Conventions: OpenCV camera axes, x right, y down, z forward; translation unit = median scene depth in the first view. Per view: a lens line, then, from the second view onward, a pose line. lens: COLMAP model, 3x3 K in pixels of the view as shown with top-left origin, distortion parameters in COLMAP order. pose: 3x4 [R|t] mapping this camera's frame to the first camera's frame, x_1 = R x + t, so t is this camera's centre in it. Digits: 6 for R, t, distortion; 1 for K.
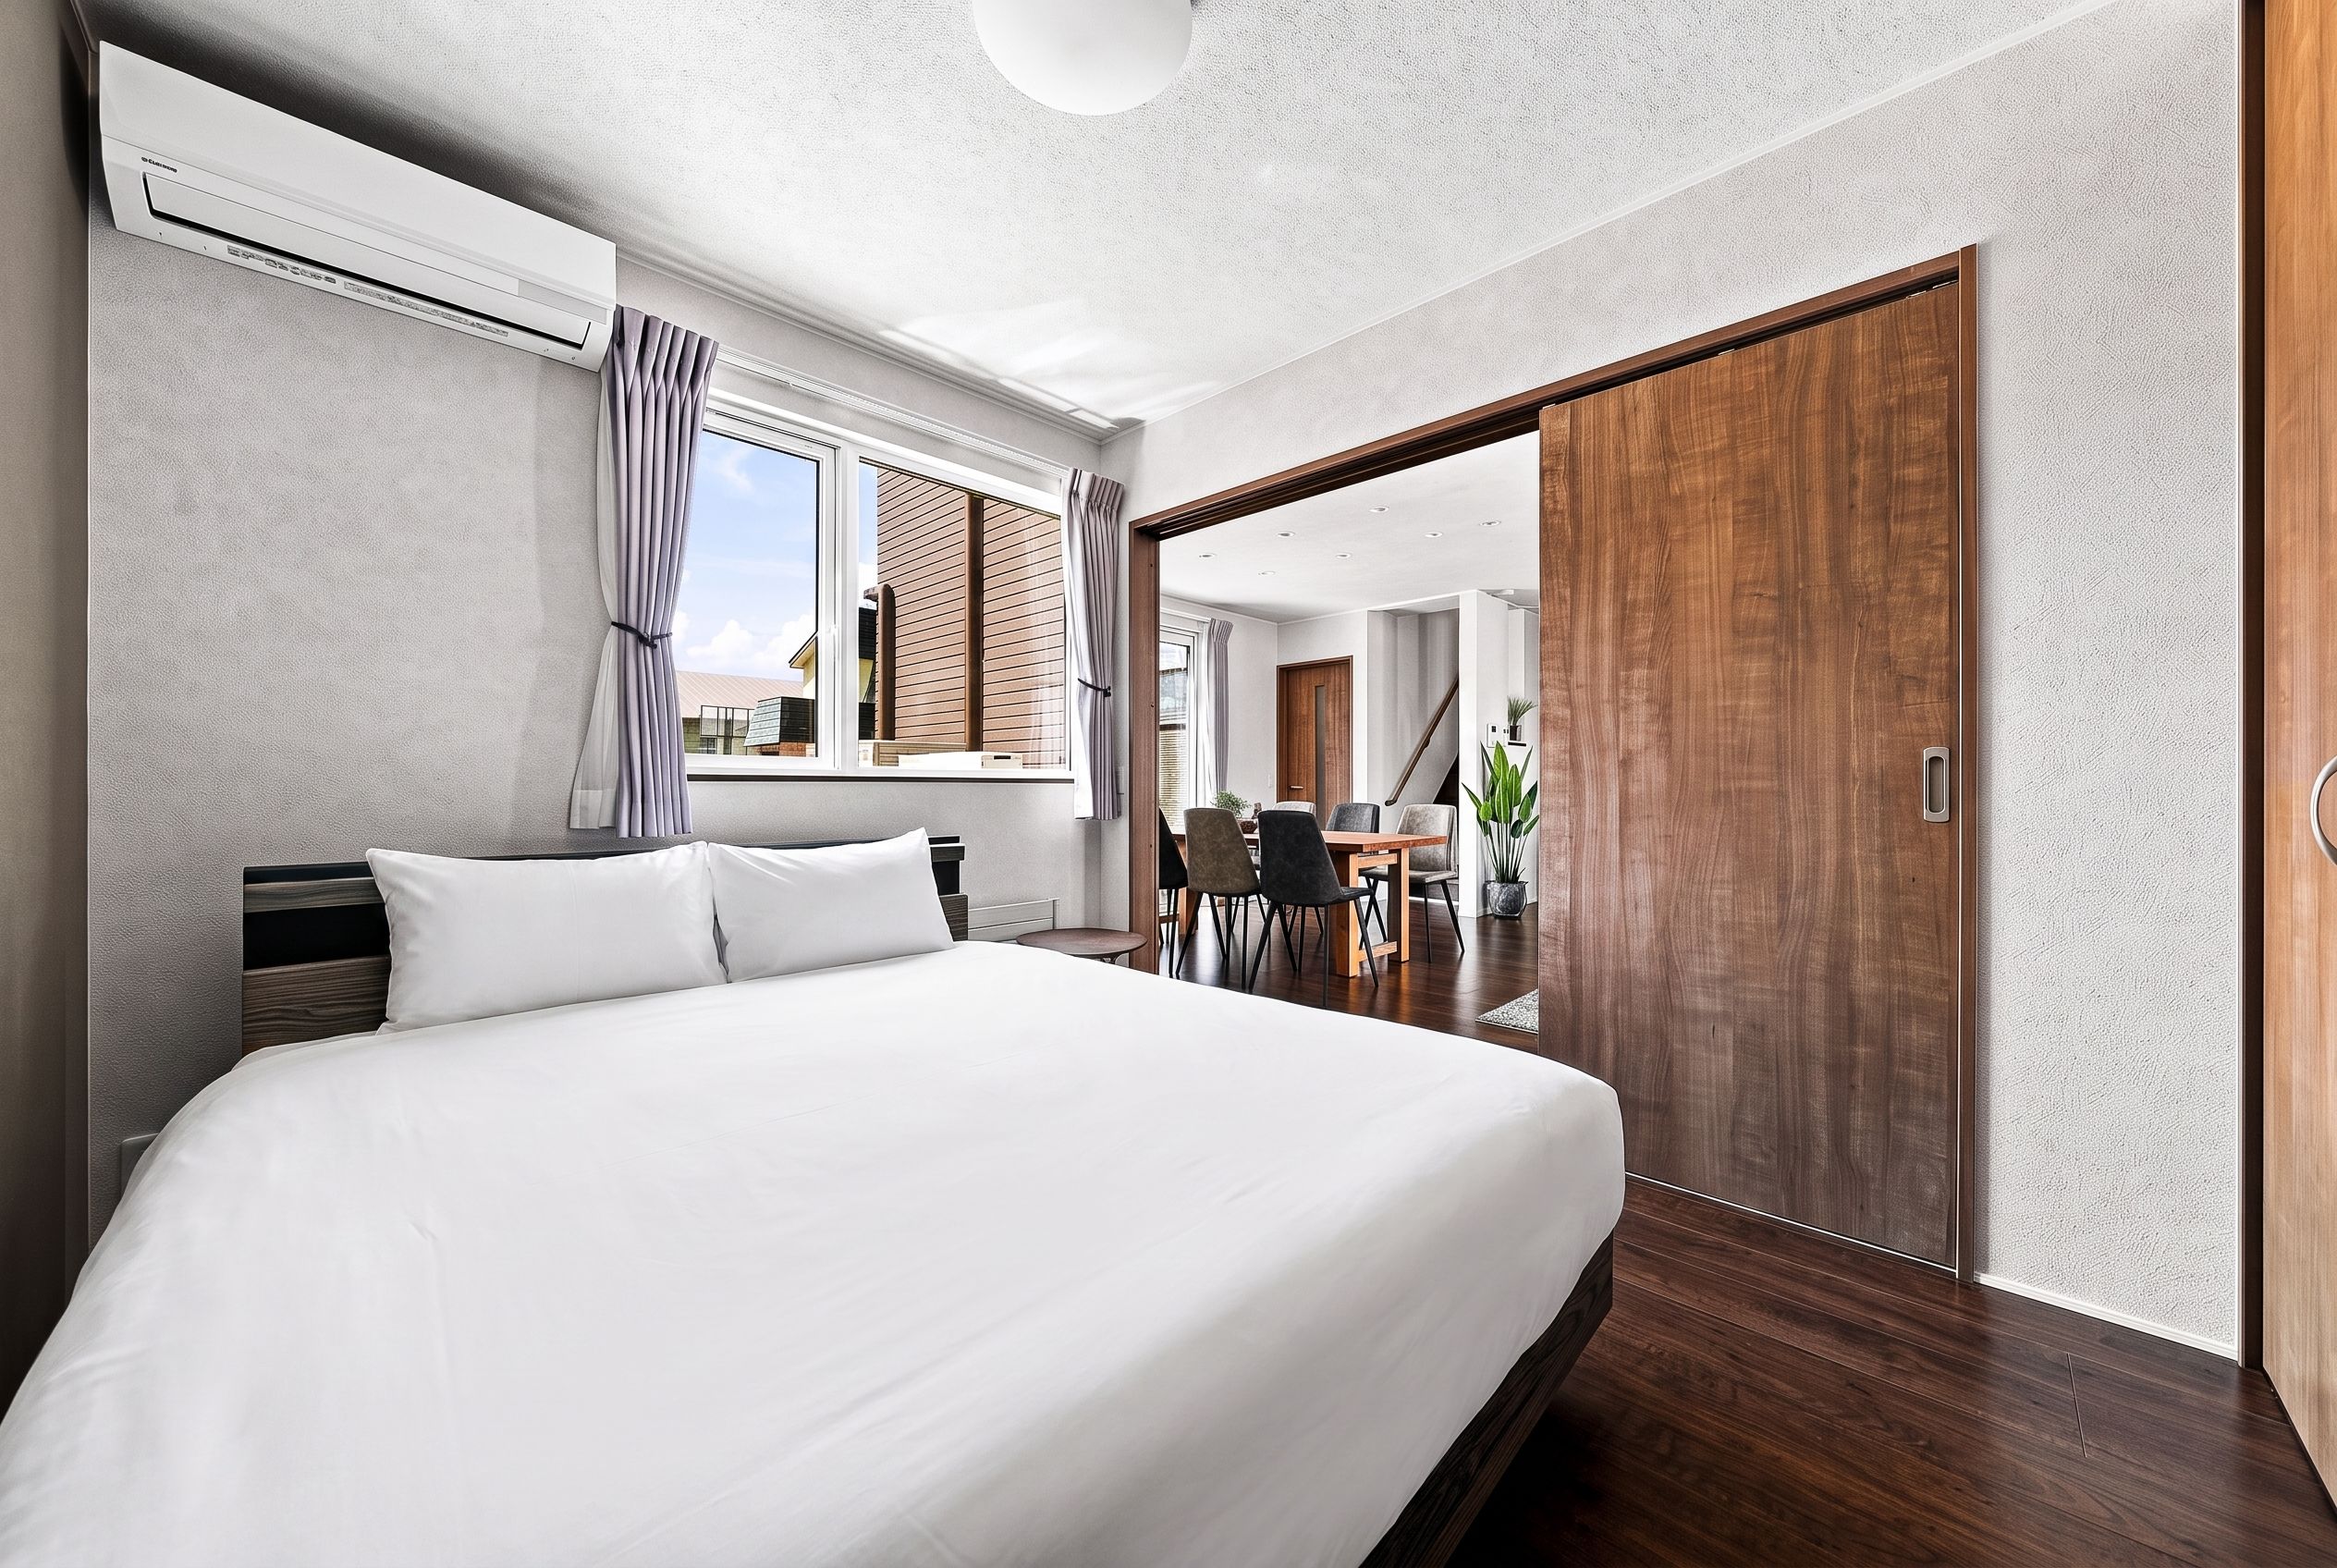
lens RADIAL K [[806.6, 0, 1168.5], [0, 806.6, 784.0], [0, 0, 1]] dist [-0.012264, 0.000000]
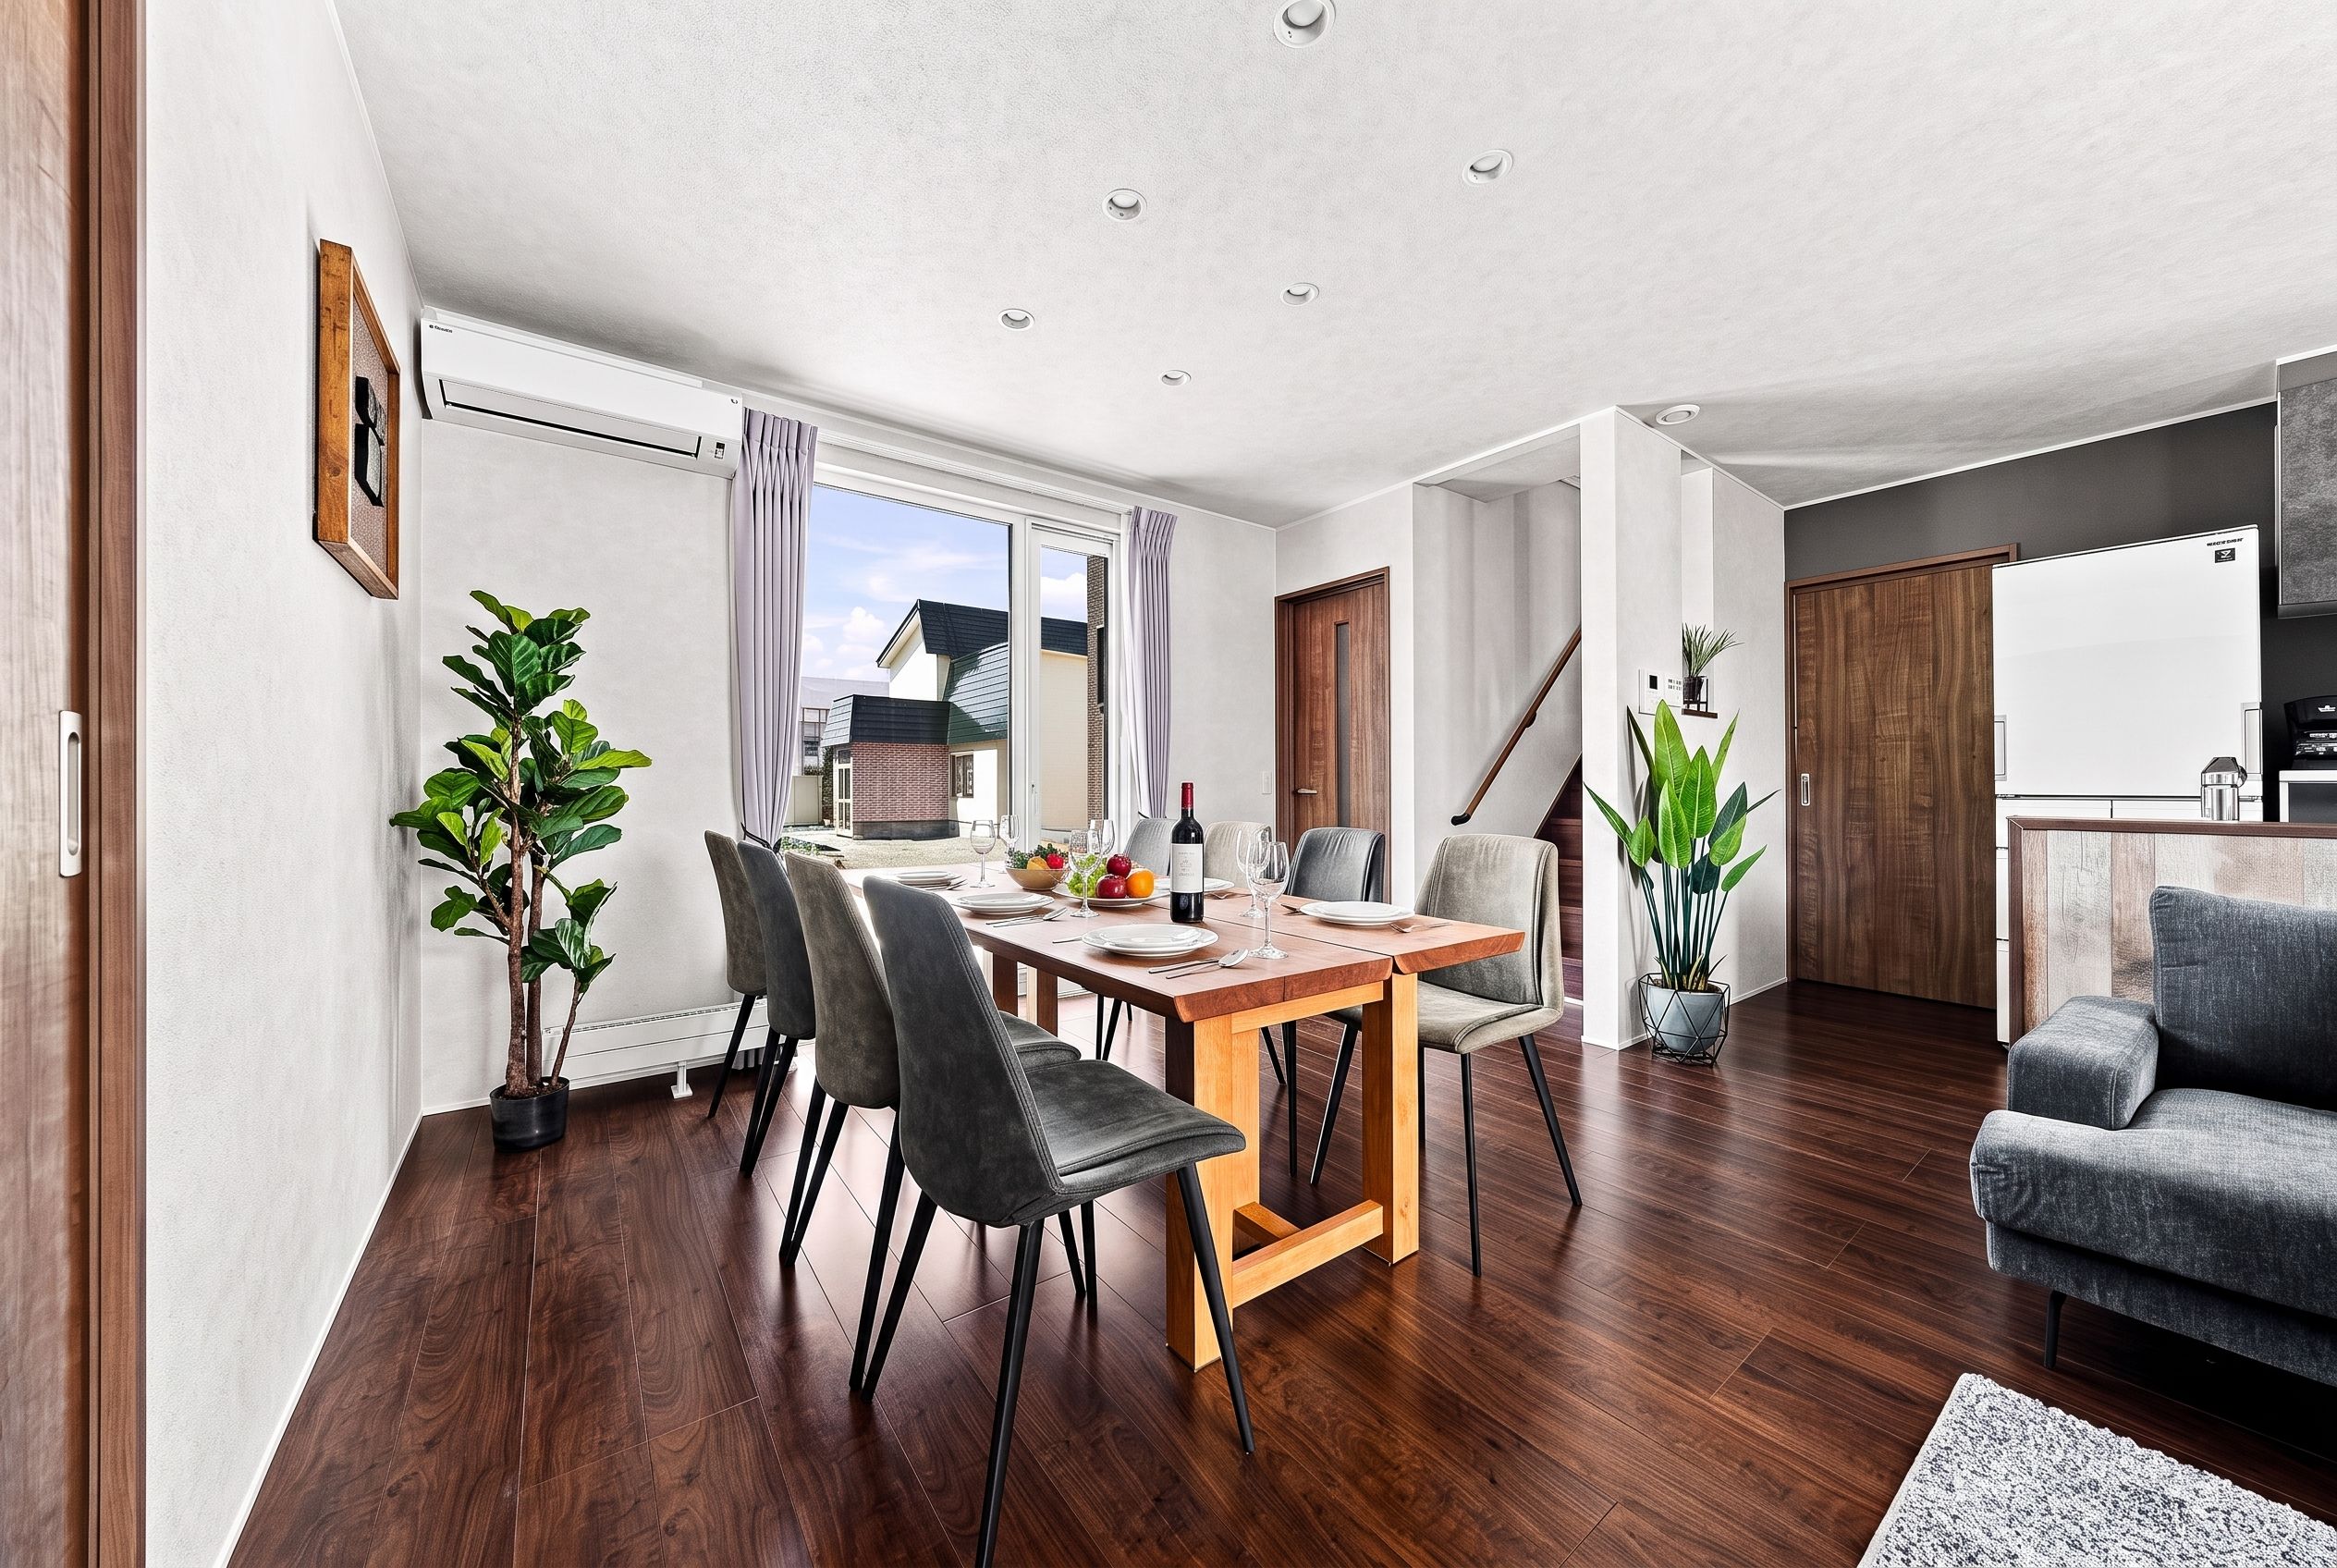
lens RADIAL K [[806.6, 0, 1168.5], [0, 806.6, 784.0], [0, 0, 1]] dist [-0.012264, 0.000000]
pose [[0.988434, -0.002473, -0.151631, 0.167618], [0.001845, 0.999989, -0.004281, -0.000429], [0.151640, 0.003951, 0.988428, 0.426517]]
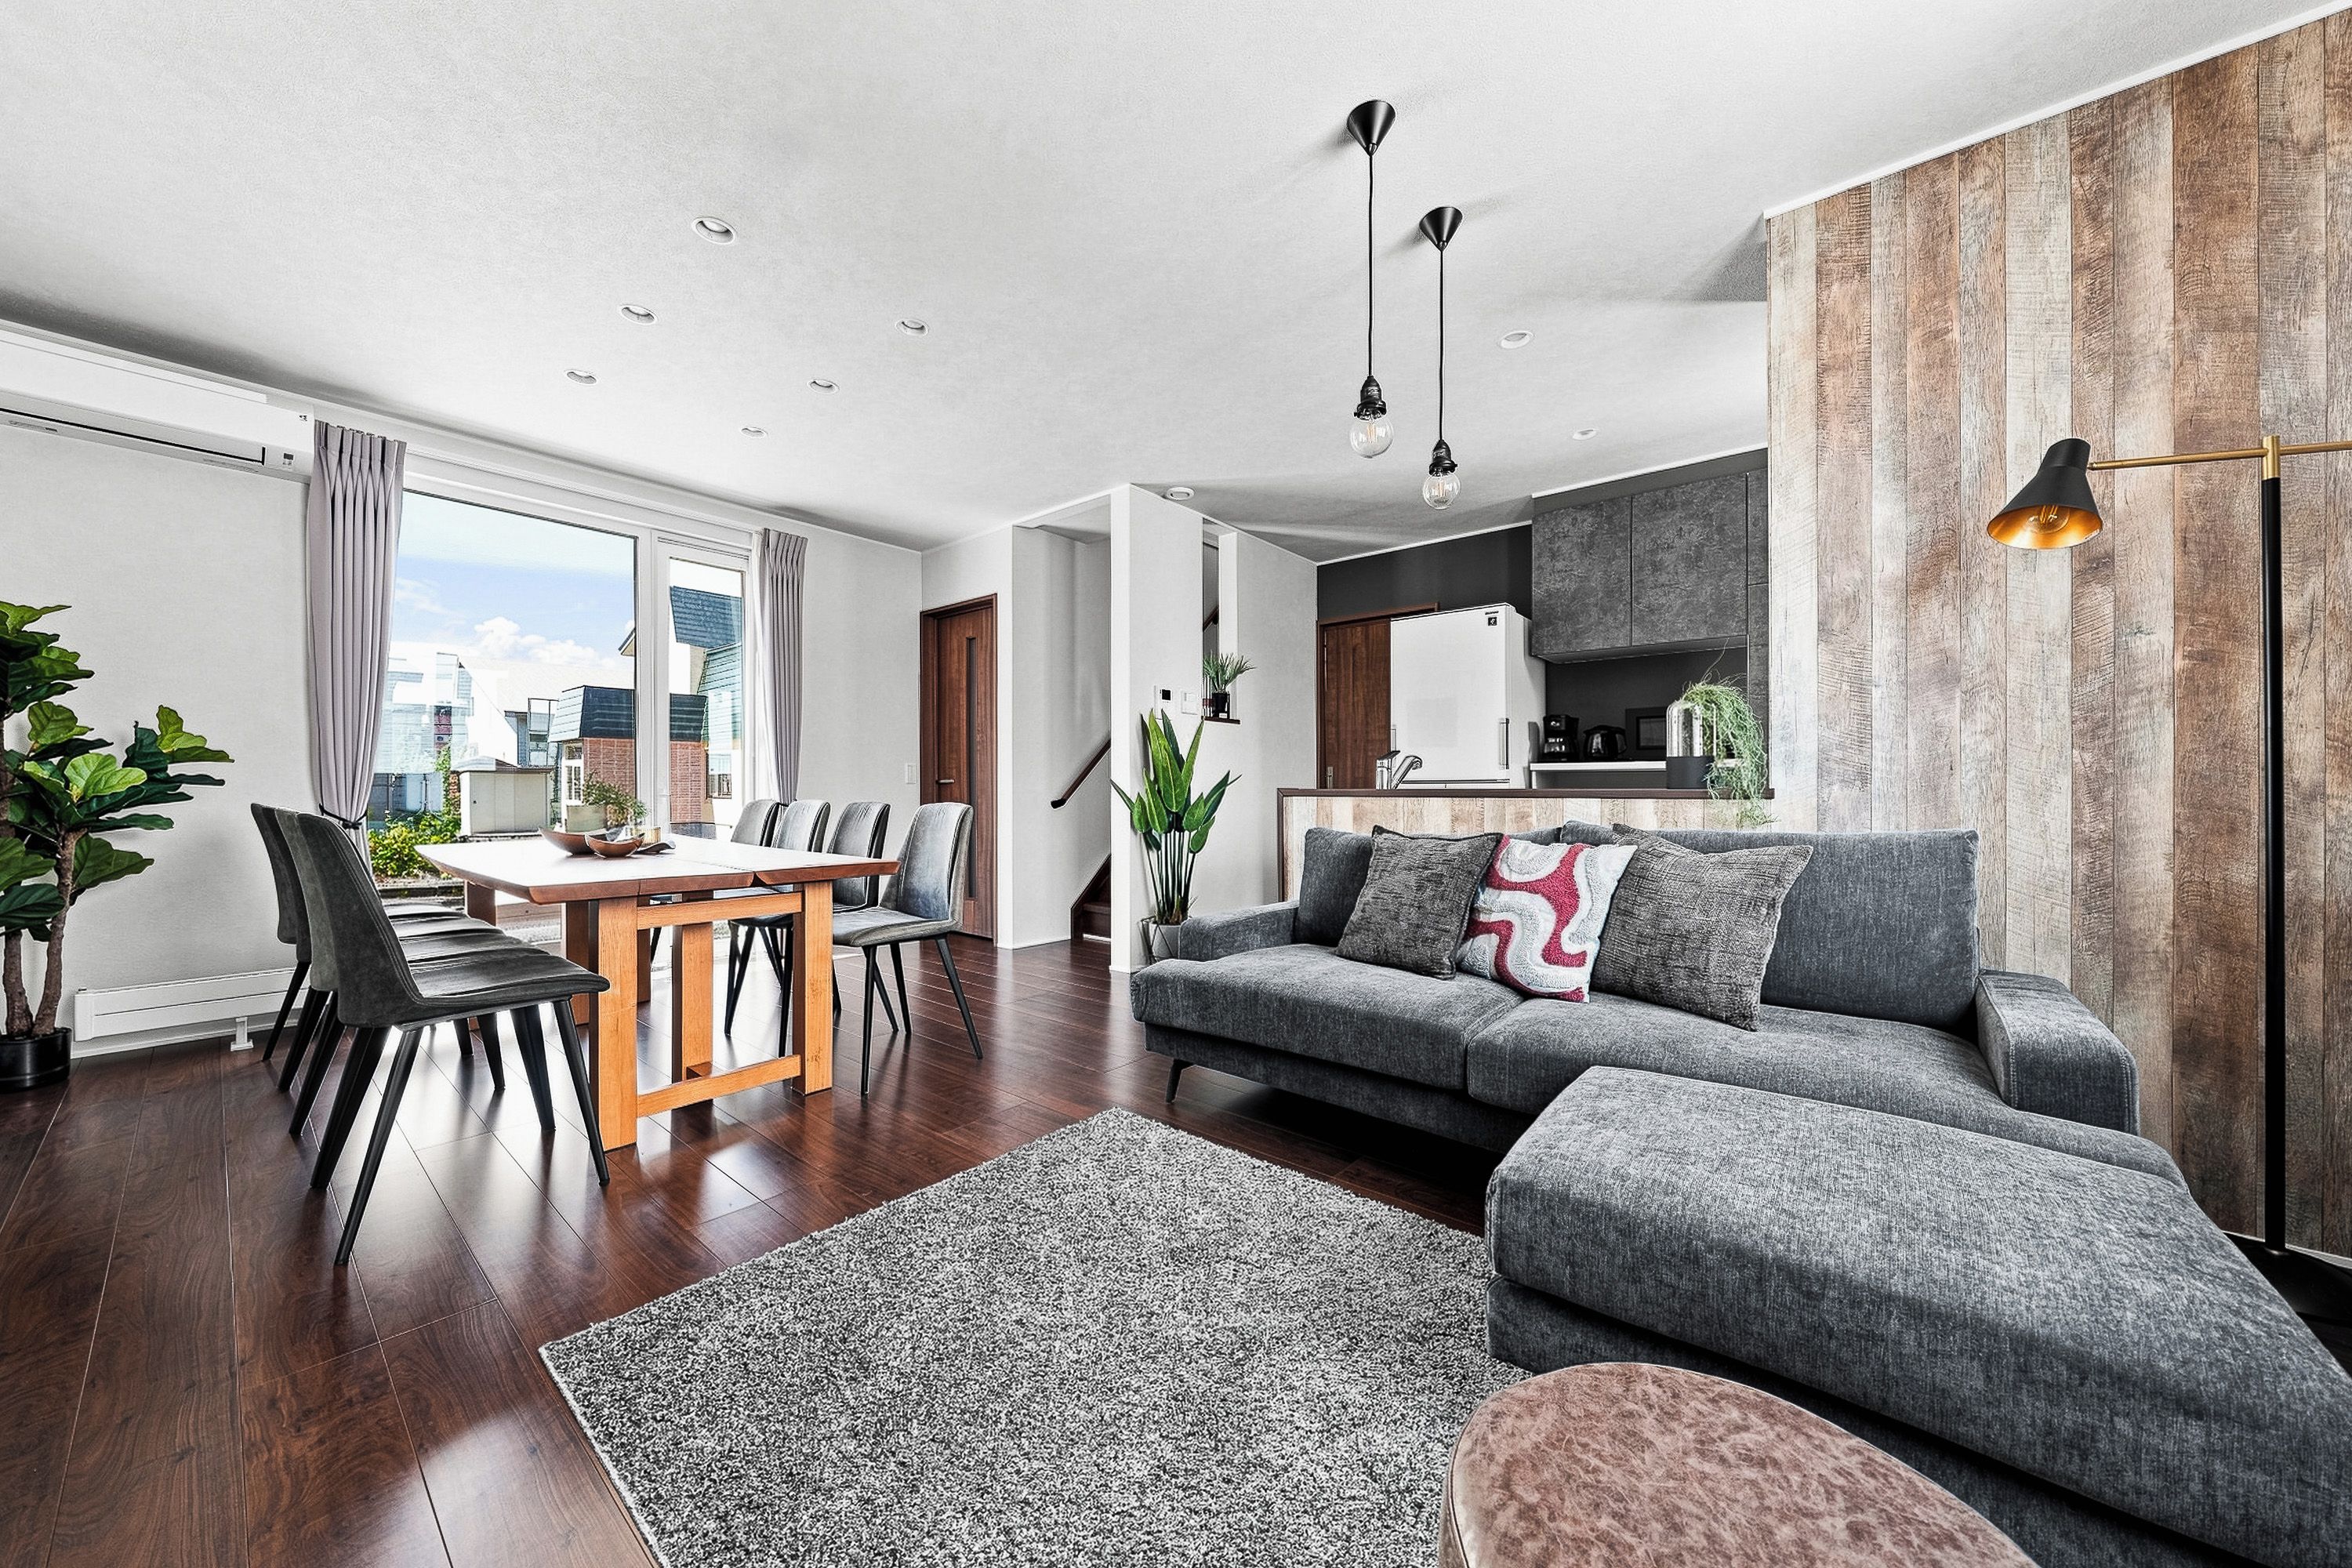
lens RADIAL K [[811.8, 0, 1176.0], [0, 811.8, 784.0], [0, 0, 1]] dist [-0.012264, 0.000000]
pose [[0.996631, 0.001315, 0.082009, 0.341750], [-0.000556, 0.999957, -0.009278, 0.013253], [-0.082017, 0.009201, 0.996588, 0.308157]]
